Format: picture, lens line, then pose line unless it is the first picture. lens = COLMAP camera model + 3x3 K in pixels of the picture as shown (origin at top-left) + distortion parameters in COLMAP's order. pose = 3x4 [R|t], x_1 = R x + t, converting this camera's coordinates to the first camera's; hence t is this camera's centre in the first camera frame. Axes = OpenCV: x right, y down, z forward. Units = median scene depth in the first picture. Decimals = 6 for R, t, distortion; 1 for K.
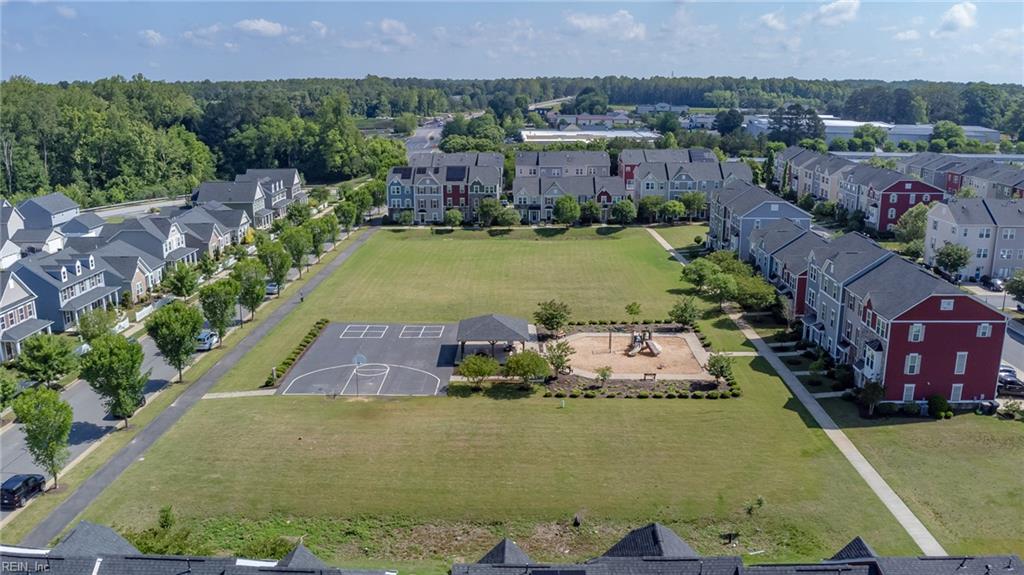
lens RADIAL K [[827.1, 0, 509.6], [0, 827.1, 289.2], [0, 0, 1]] dist [-0.144272, 0.088503]
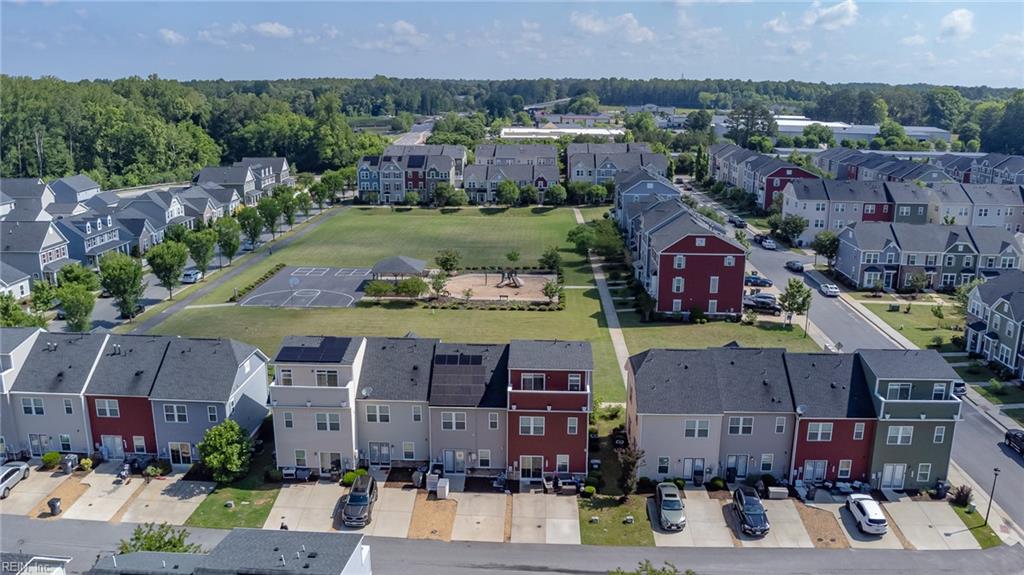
lens RADIAL K [[827.1, 0, 513.2], [0, 827.1, 291.2], [0, 0, 1]] dist [-0.144272, 0.088503]
pose [[0.999822, 0.010910, -0.015380, 0.096336], [-0.010885, 0.999939, 0.001721, 0.042918], [0.015398, -0.001554, 0.999880, -0.181033]]
